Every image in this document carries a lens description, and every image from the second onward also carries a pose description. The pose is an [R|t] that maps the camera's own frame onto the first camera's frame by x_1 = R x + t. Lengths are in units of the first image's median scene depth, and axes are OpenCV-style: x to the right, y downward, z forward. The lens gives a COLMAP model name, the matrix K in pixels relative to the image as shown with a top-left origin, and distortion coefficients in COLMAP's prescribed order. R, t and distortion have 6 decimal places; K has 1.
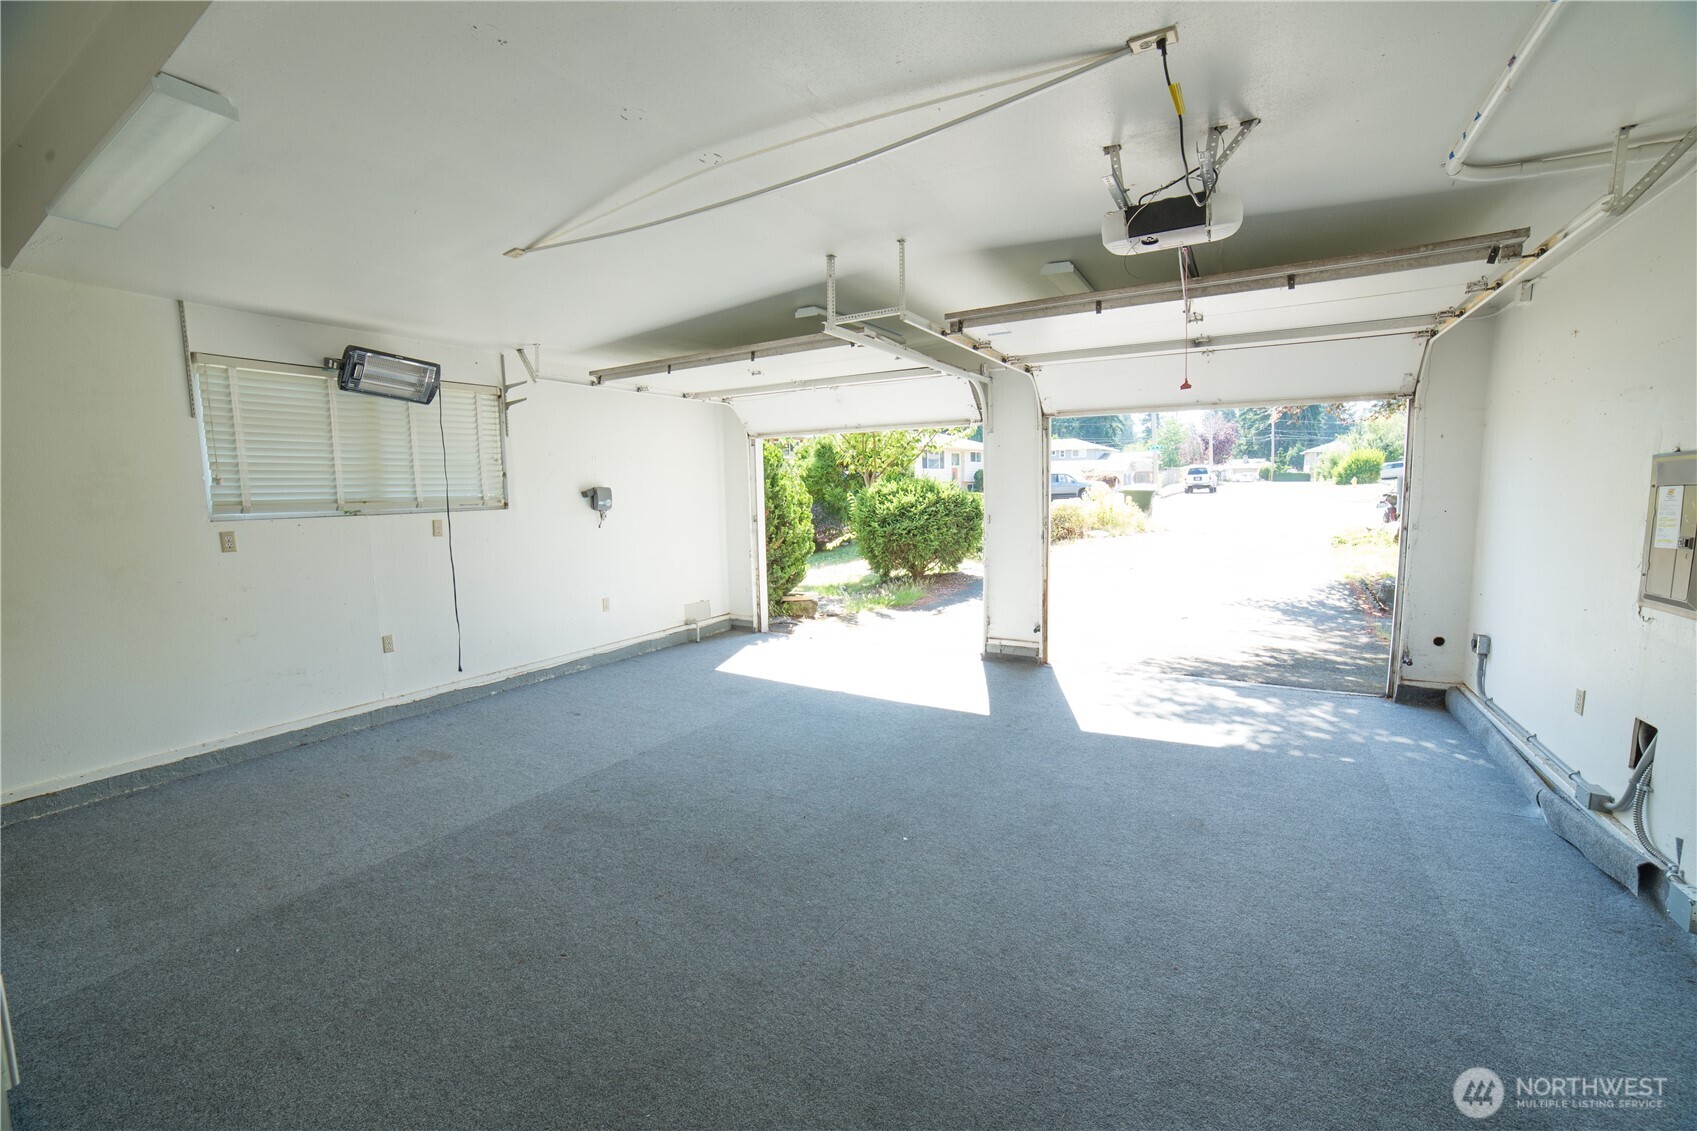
lens RADIAL K [[686.4, 0, 854.0], [0, 686.4, 567.9], [0, 0, 1]] dist [-0.103088, 0.033310]
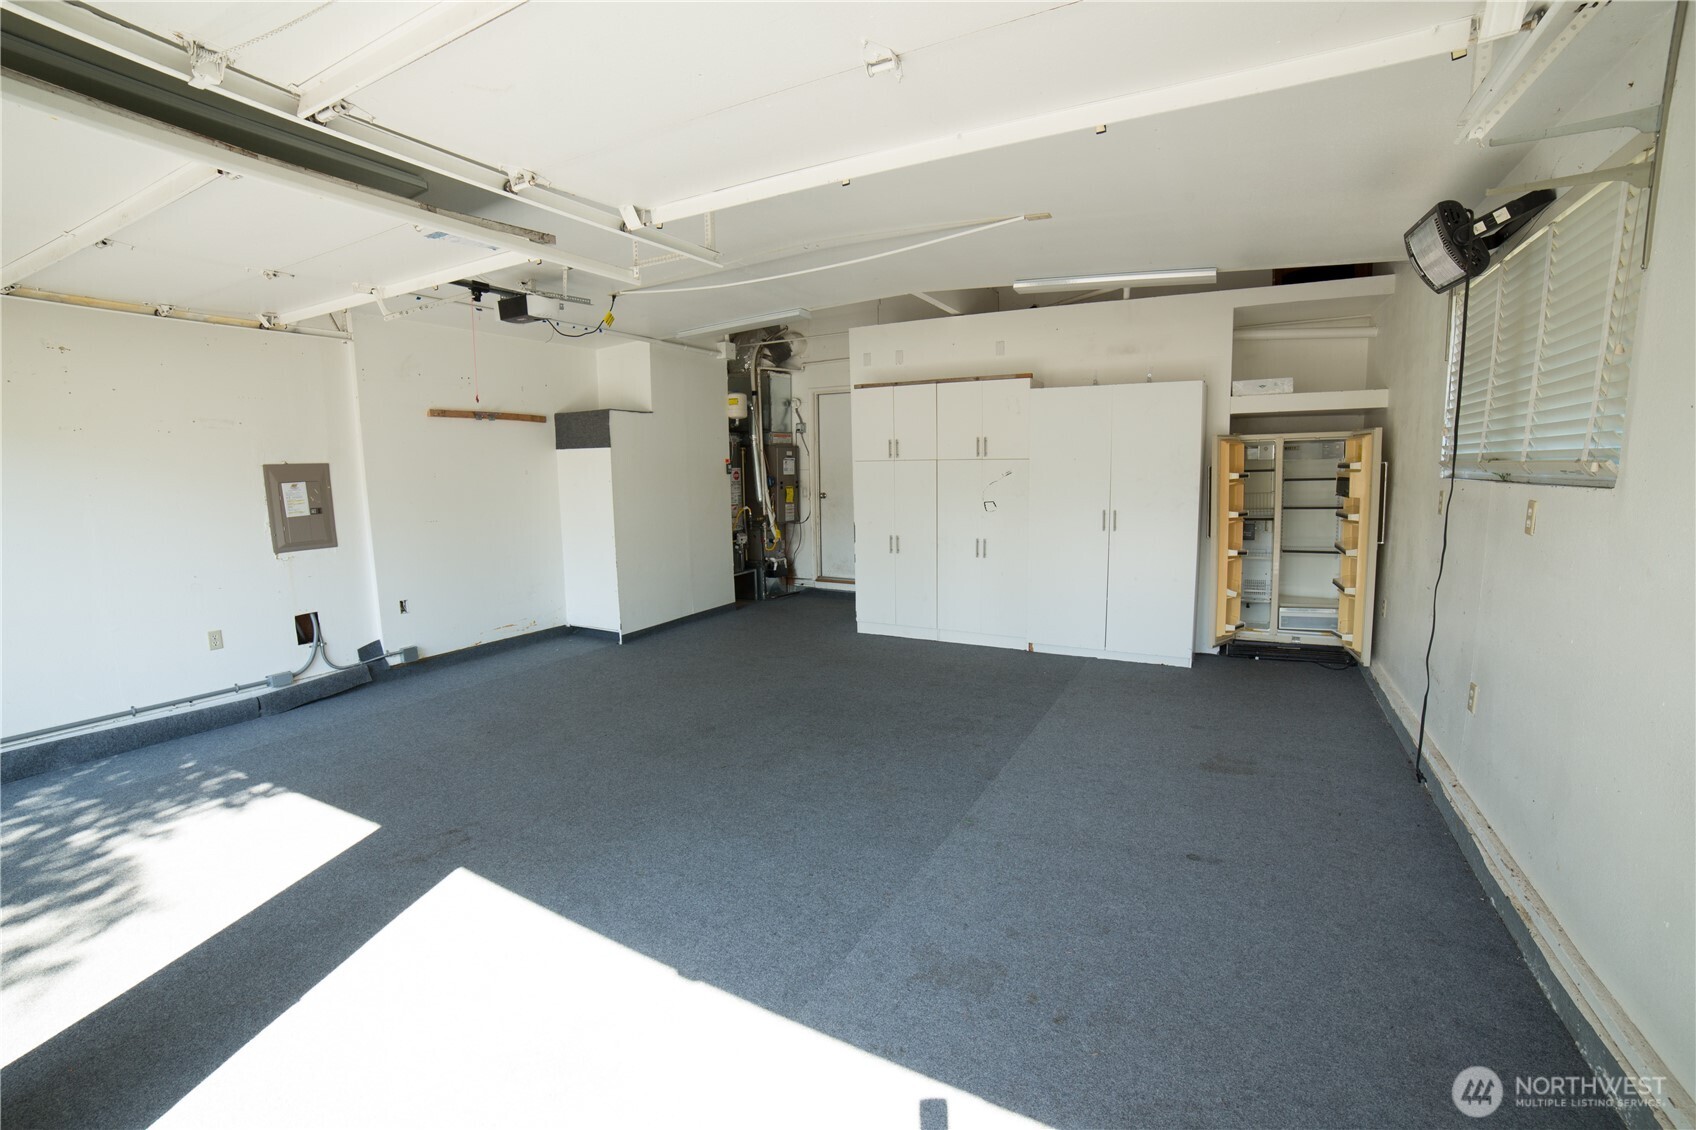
lens RADIAL K [[686.0, 0, 853.5], [0, 686.0, 567.4], [0, 0, 1]] dist [-0.103088, 0.033310]
pose [[-0.999146, 0.031083, -0.027222, -0.127446], [0.023516, 0.969514, 0.243904, -0.149878], [0.033973, 0.243056, -0.969417, 1.462569]]
